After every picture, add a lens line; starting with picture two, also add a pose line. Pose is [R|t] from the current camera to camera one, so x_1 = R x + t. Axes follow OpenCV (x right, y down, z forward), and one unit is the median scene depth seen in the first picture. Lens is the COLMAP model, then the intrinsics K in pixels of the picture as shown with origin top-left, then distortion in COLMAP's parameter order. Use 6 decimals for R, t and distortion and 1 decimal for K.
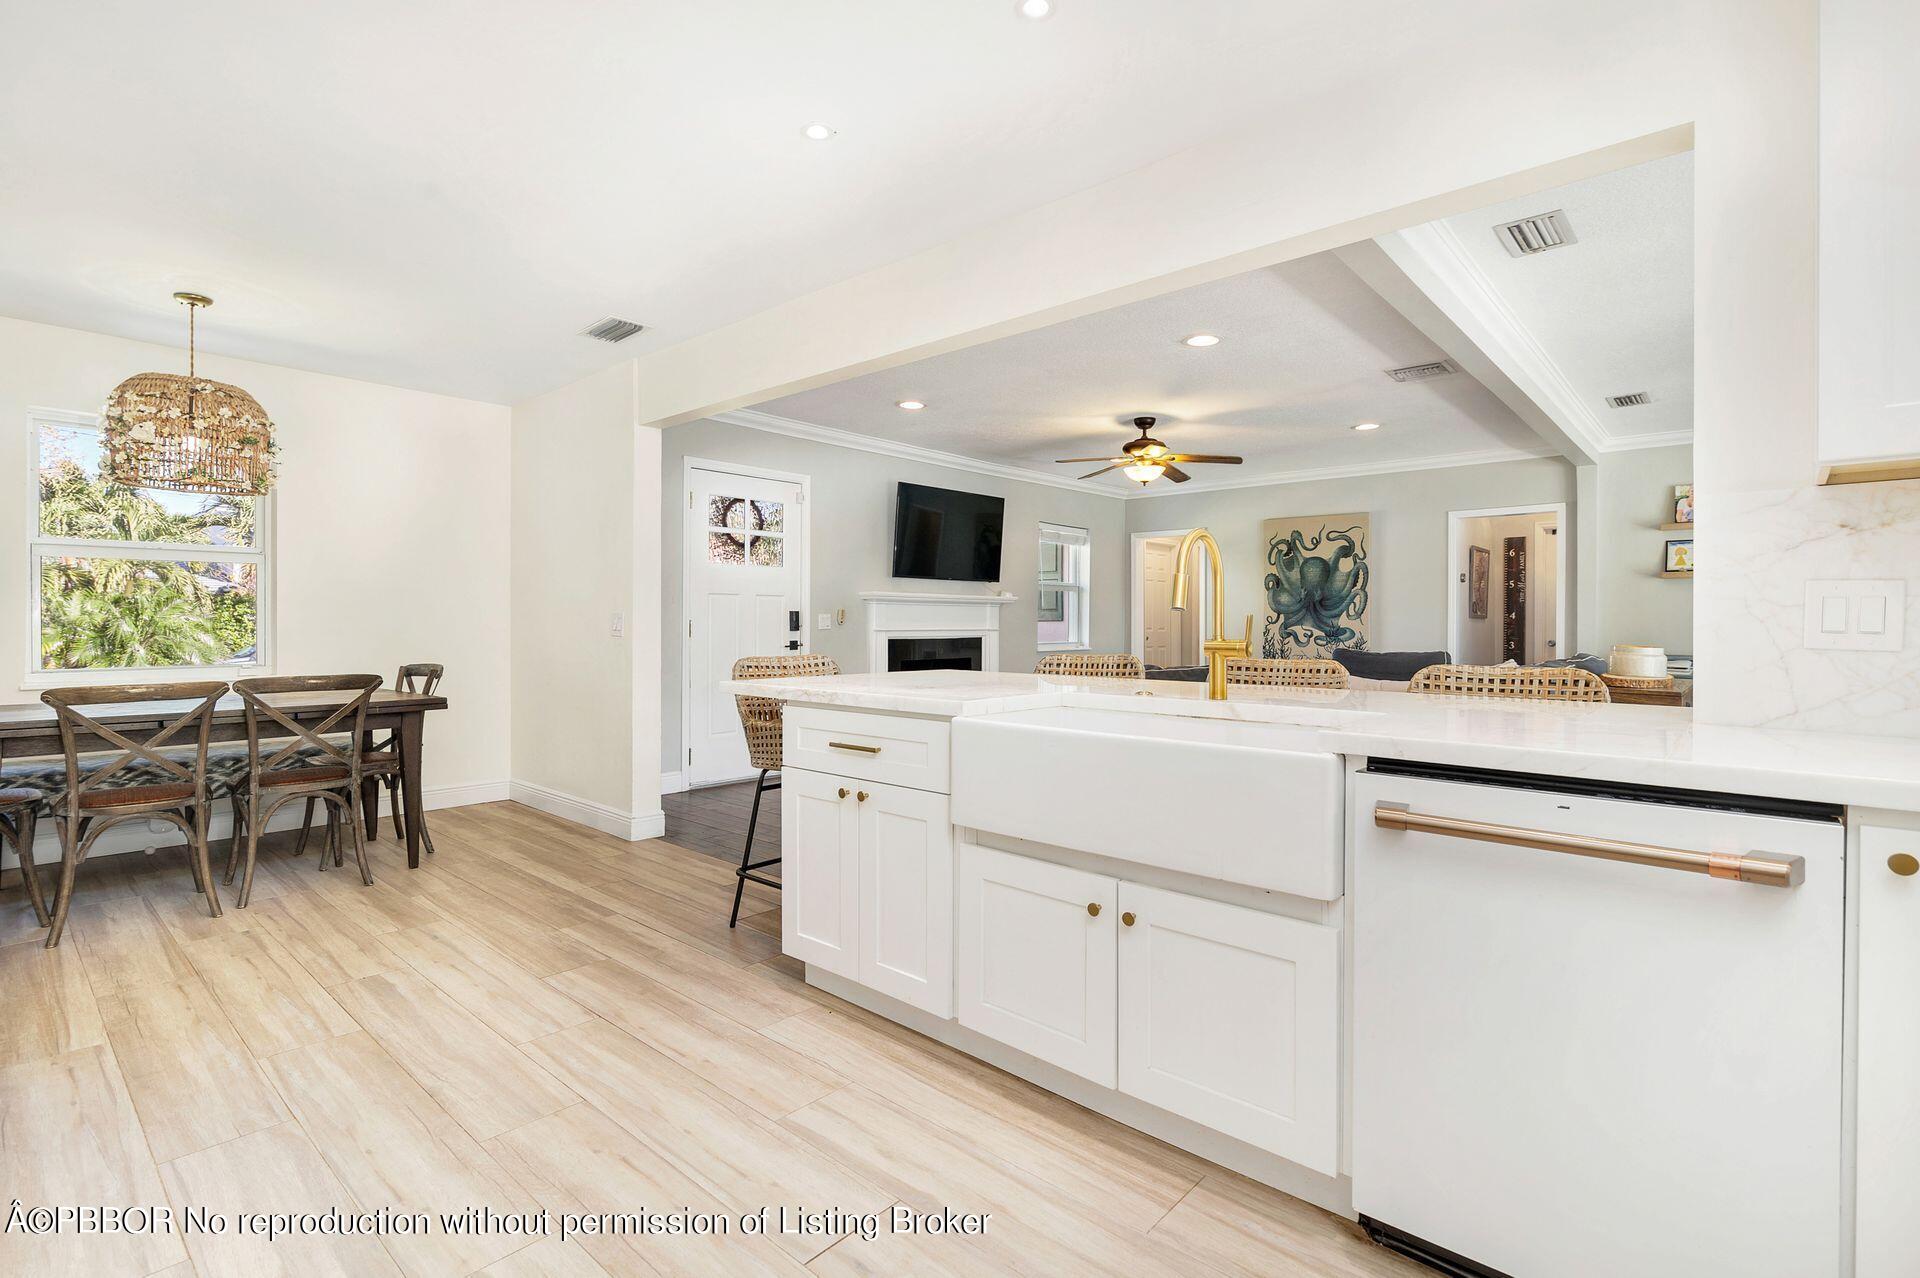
lens RADIAL K [[898.0, 0, 955.5], [0, 898.0, 622.7], [0, 0, 1]] dist [0.002726, -0.000204]
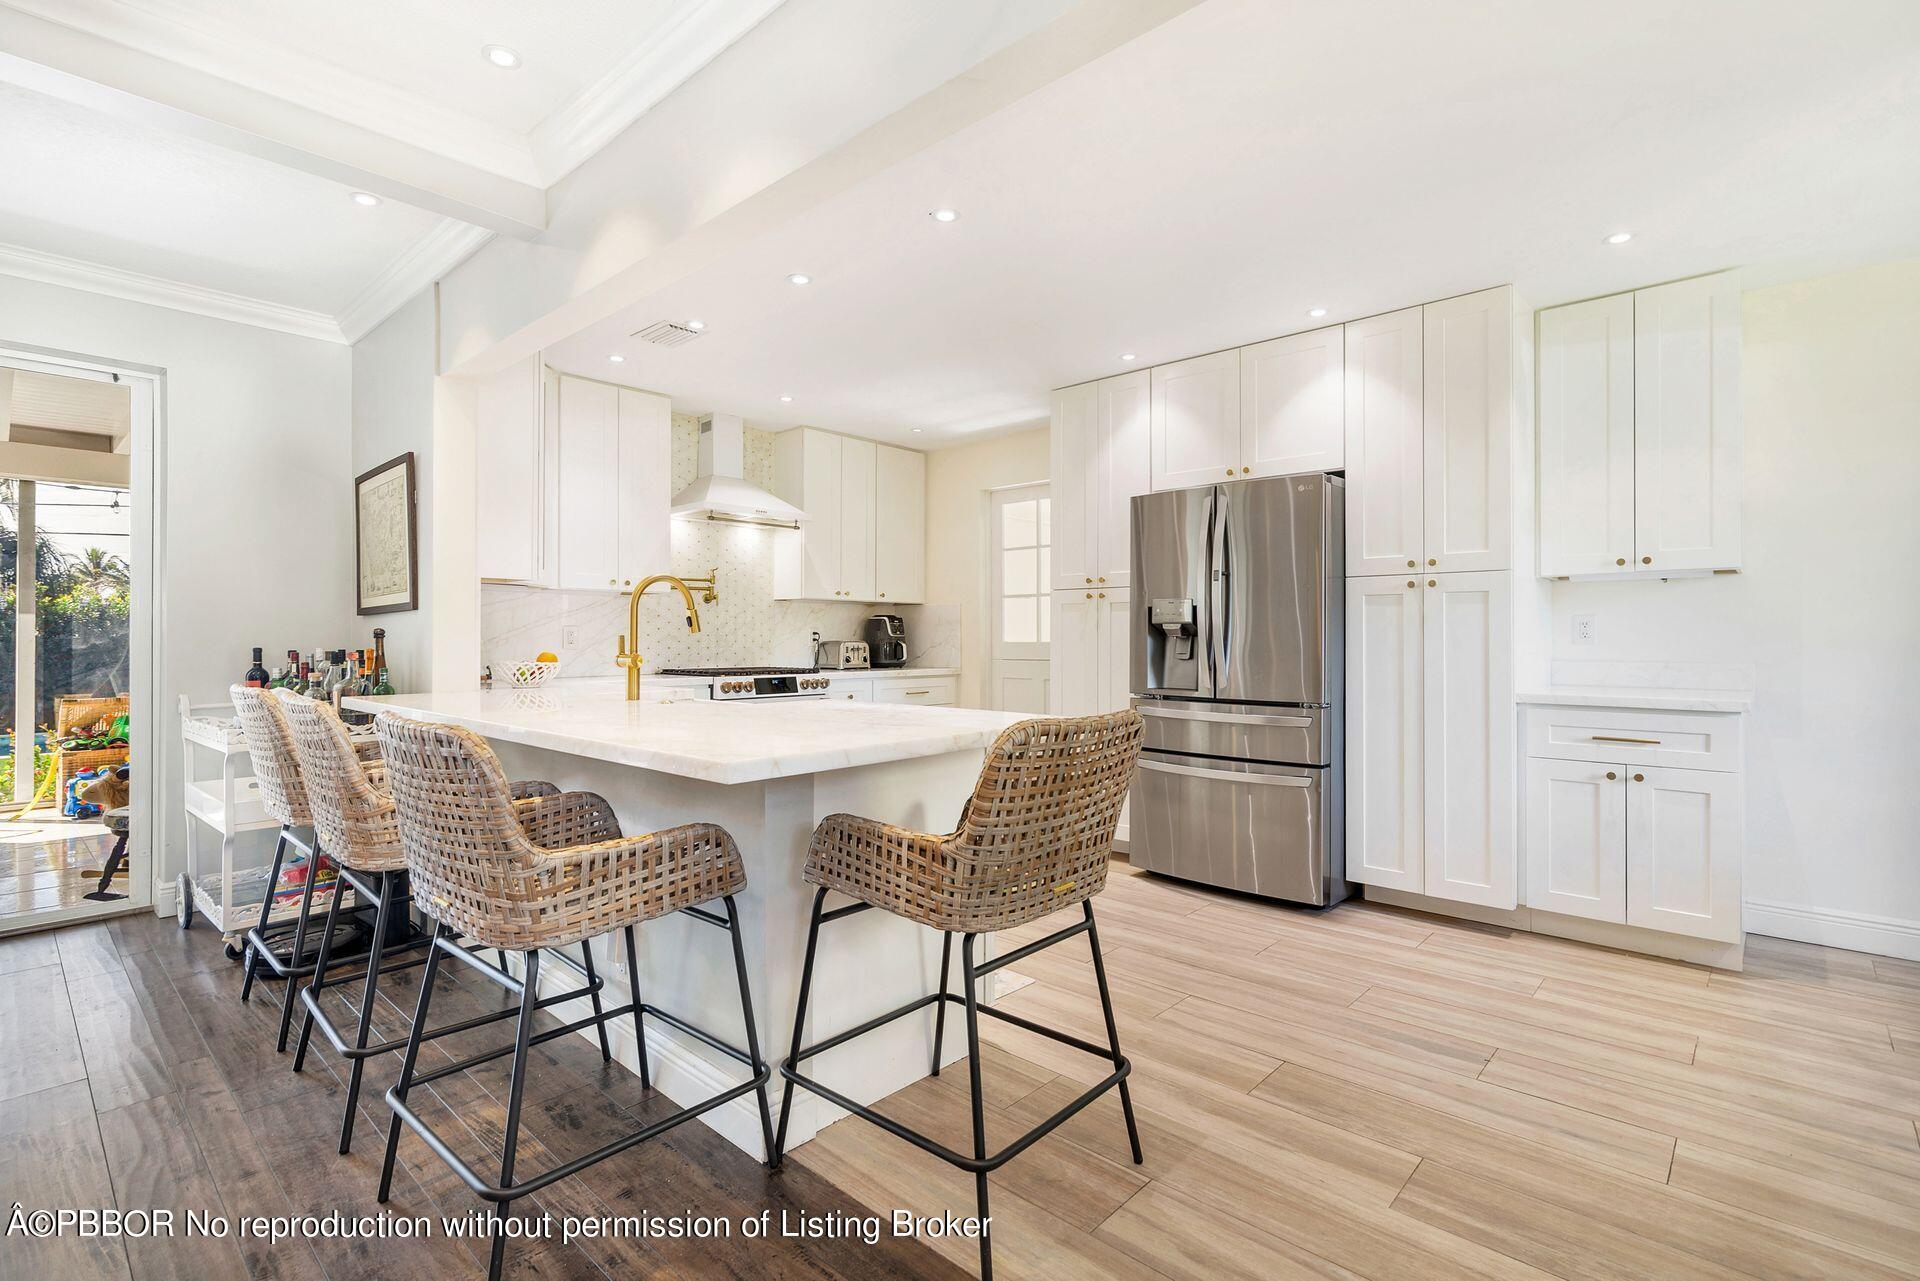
lens RADIAL K [[898.0, 0, 949.2], [0, 898.0, 637.3], [0, 0, 1]] dist [0.002726, -0.000204]
pose [[-0.999825, -0.004232, 0.018209, -0.172353], [-0.004188, 0.999988, 0.002497, -0.011828], [-0.018219, 0.002420, -0.999831, 2.077856]]
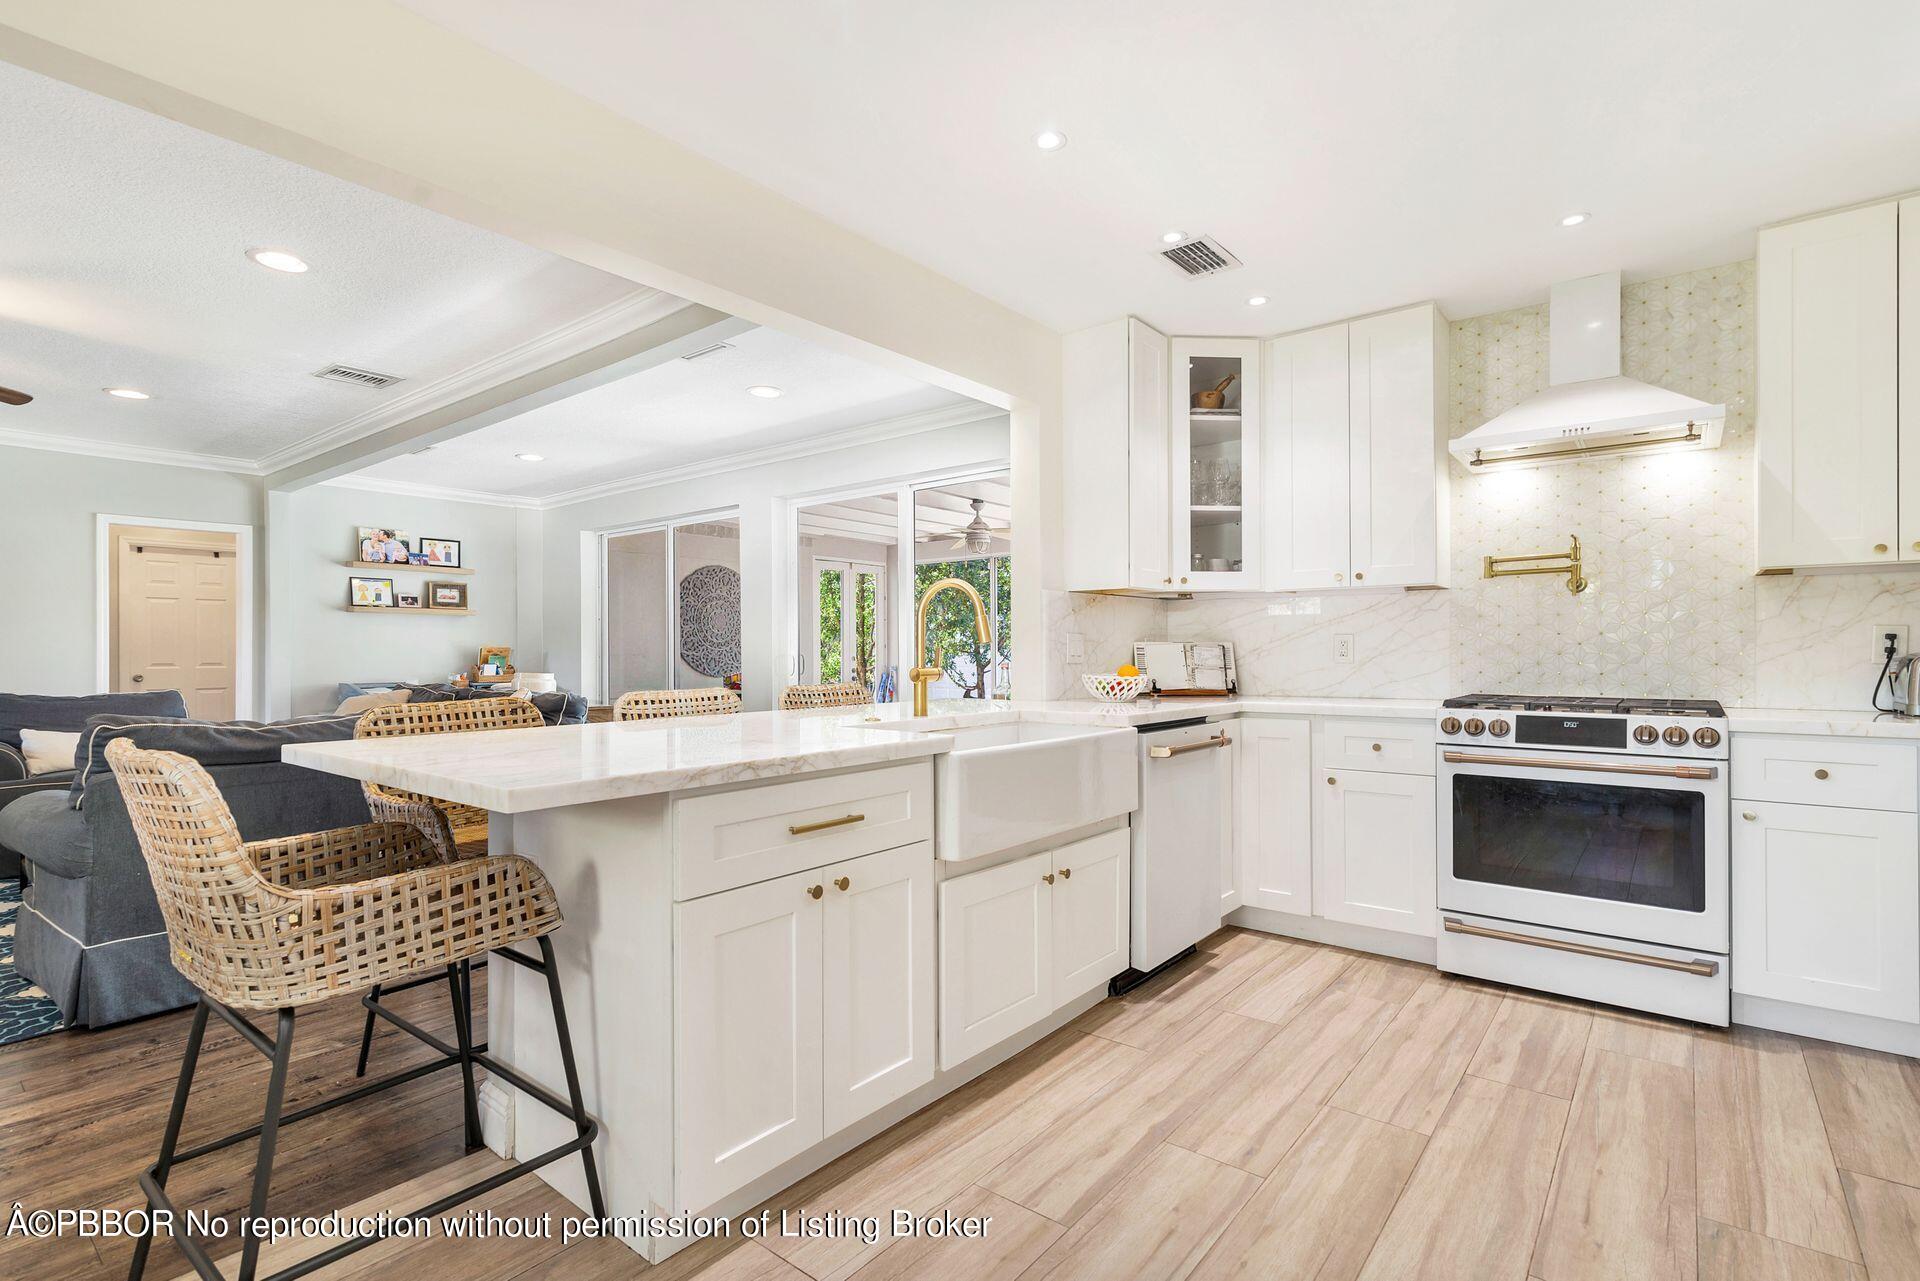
lens RADIAL K [[898.0, 0, 964.5], [0, 898.0, 649.9], [0, 0, 1]] dist [0.002726, -0.000204]
pose [[-0.054506, -0.000340, 0.998513, -0.847970], [0.005476, 0.999985, 0.000640, -0.005325], [-0.998498, 0.005502, -0.054504, 0.910414]]
